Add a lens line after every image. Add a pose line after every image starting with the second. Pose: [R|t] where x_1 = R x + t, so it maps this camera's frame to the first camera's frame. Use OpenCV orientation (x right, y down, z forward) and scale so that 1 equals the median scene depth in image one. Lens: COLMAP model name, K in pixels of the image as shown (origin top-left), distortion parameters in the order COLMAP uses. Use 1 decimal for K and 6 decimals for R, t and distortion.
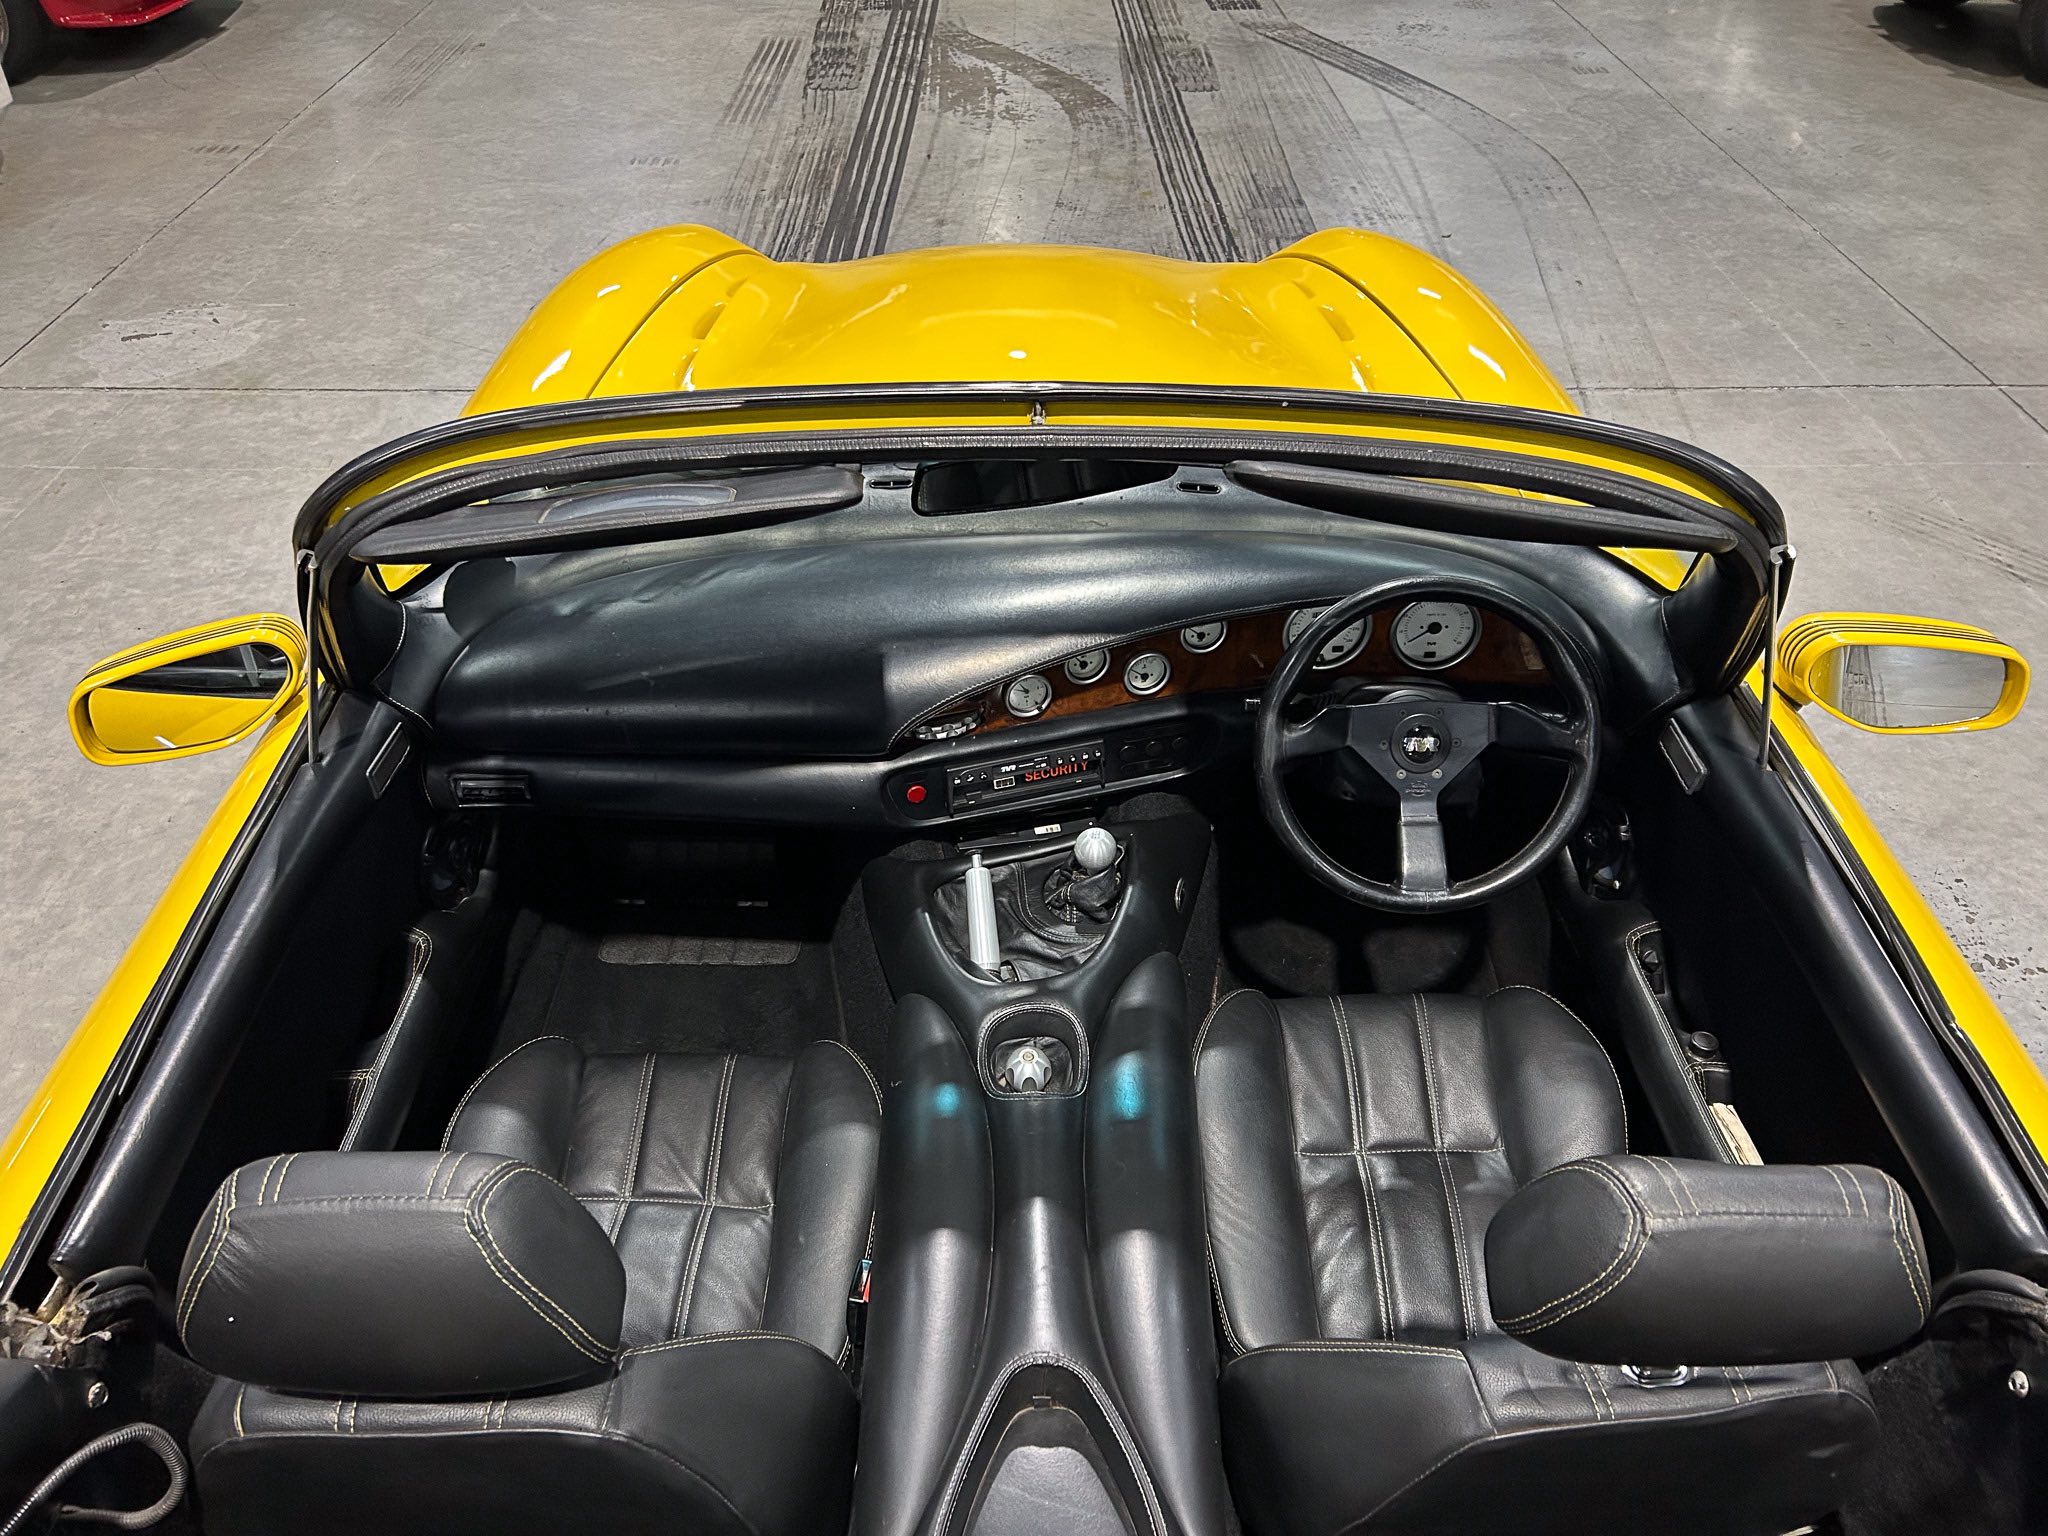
lens RADIAL K [[1539.1, 0, 1031.3], [0, 1539.1, 764.7], [0, 0, 1]] dist [0.052096, -0.055520]
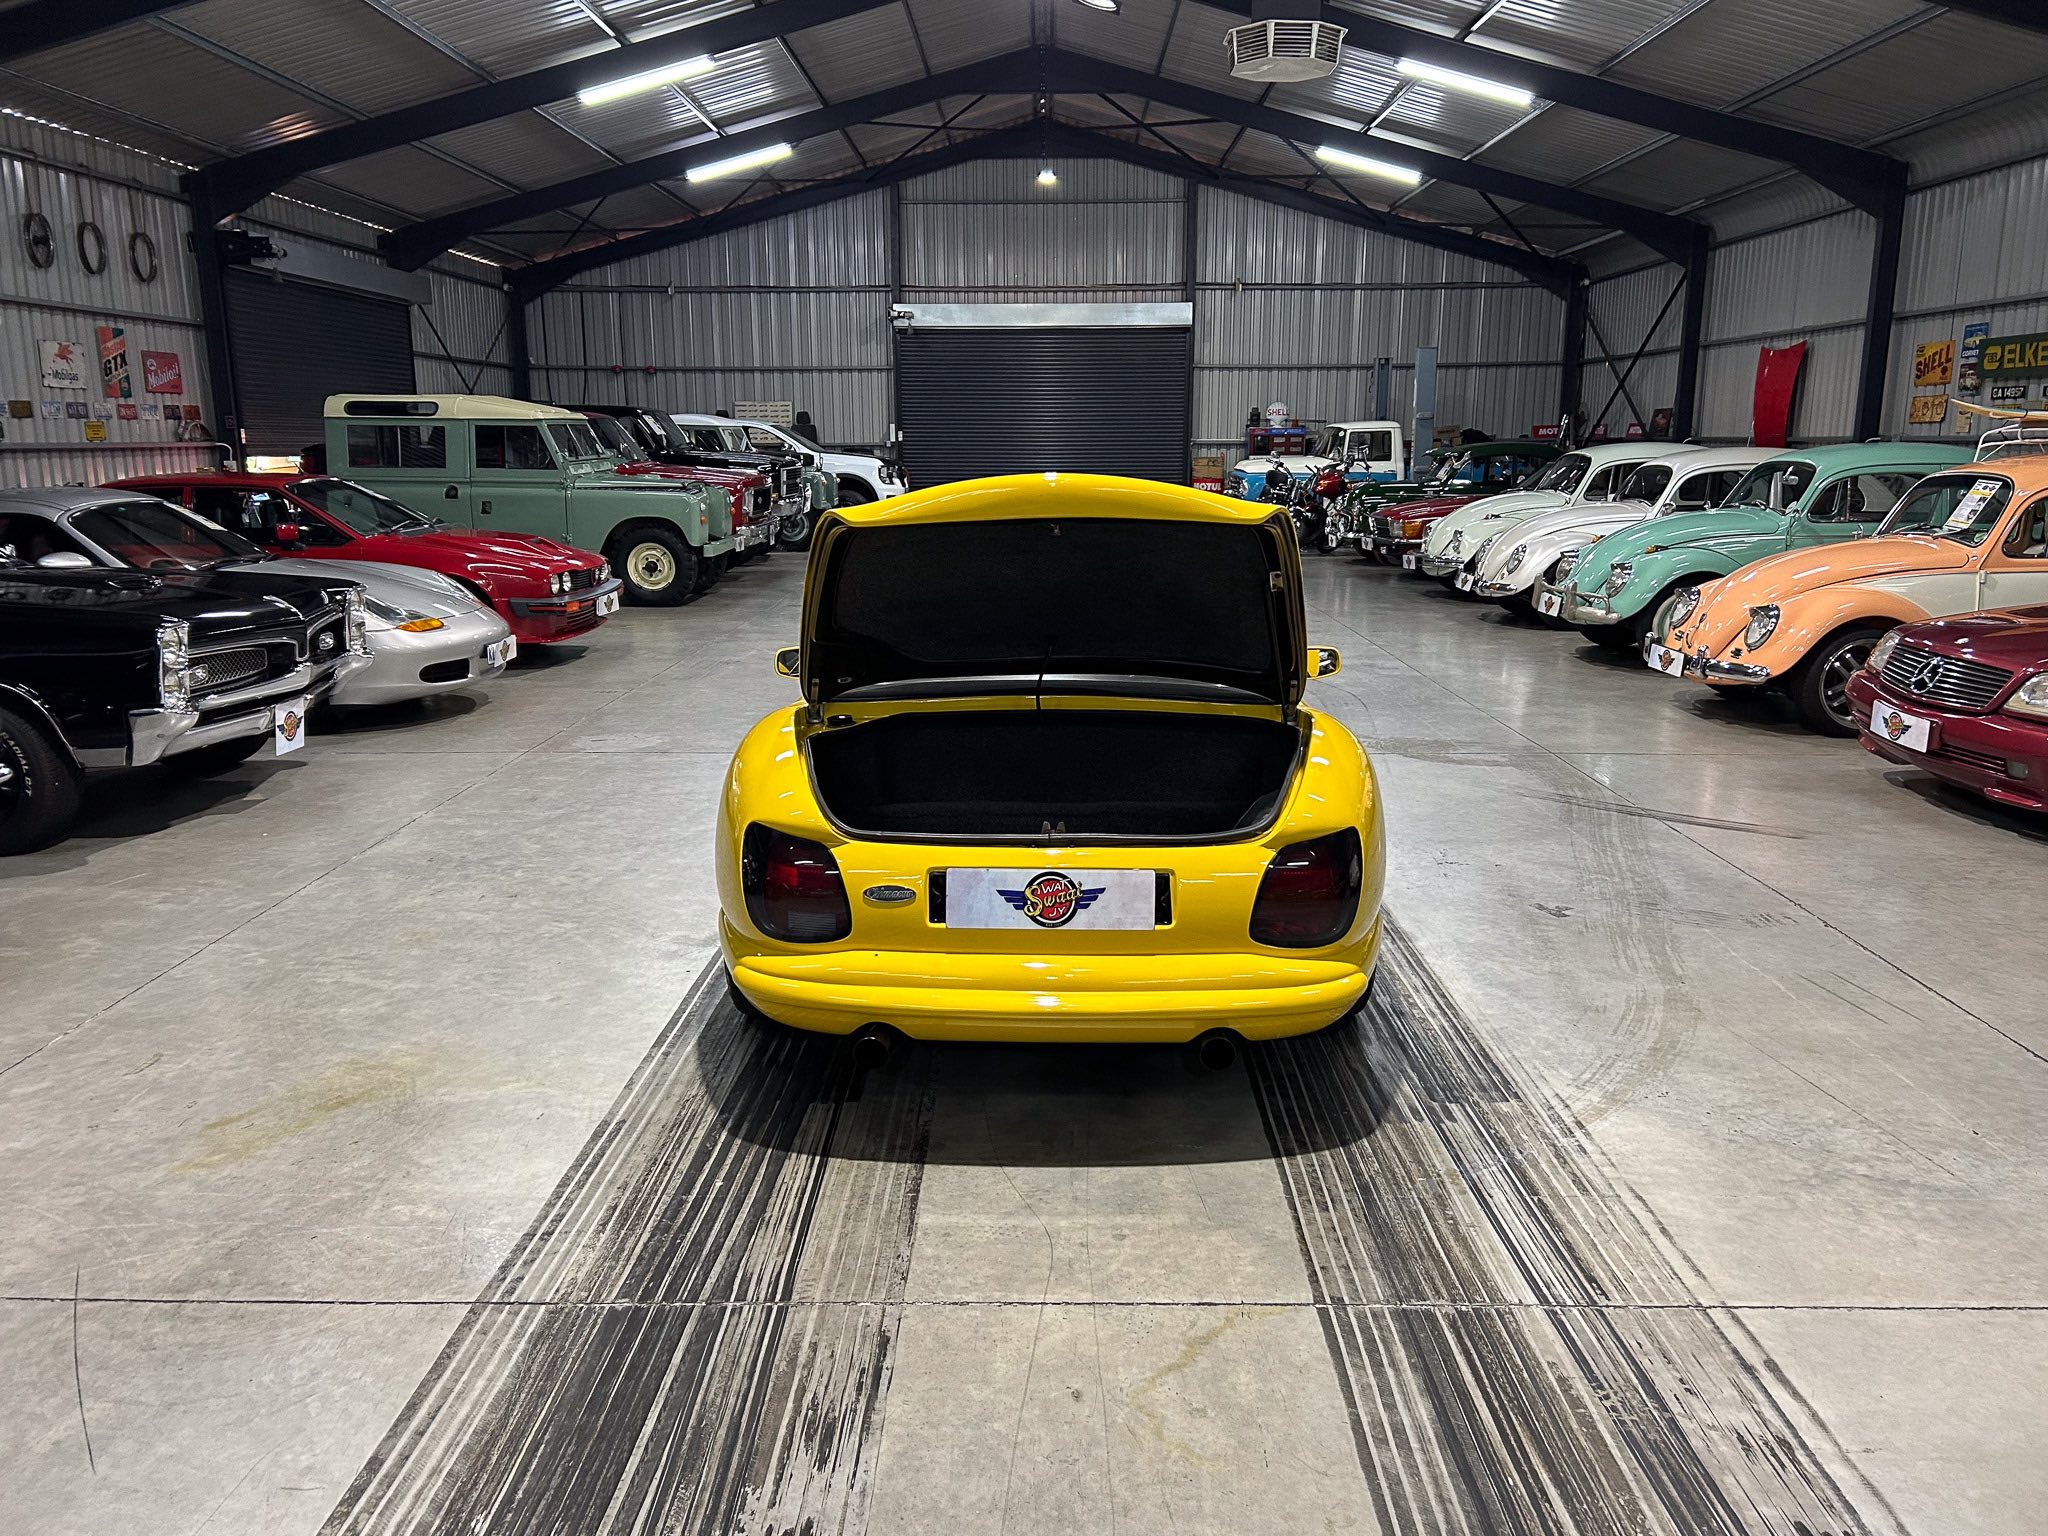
lens RADIAL K [[1539.1, 0, 1022.5], [0, 1539.1, 775.2], [0, 0, 1]] dist [0.052096, -0.055520]
pose [[0.999510, -0.000609, -0.031300, 0.017572], [-0.013320, 0.896513, -0.442817, 0.578213], [0.028331, 0.443017, 0.896066, -0.660831]]
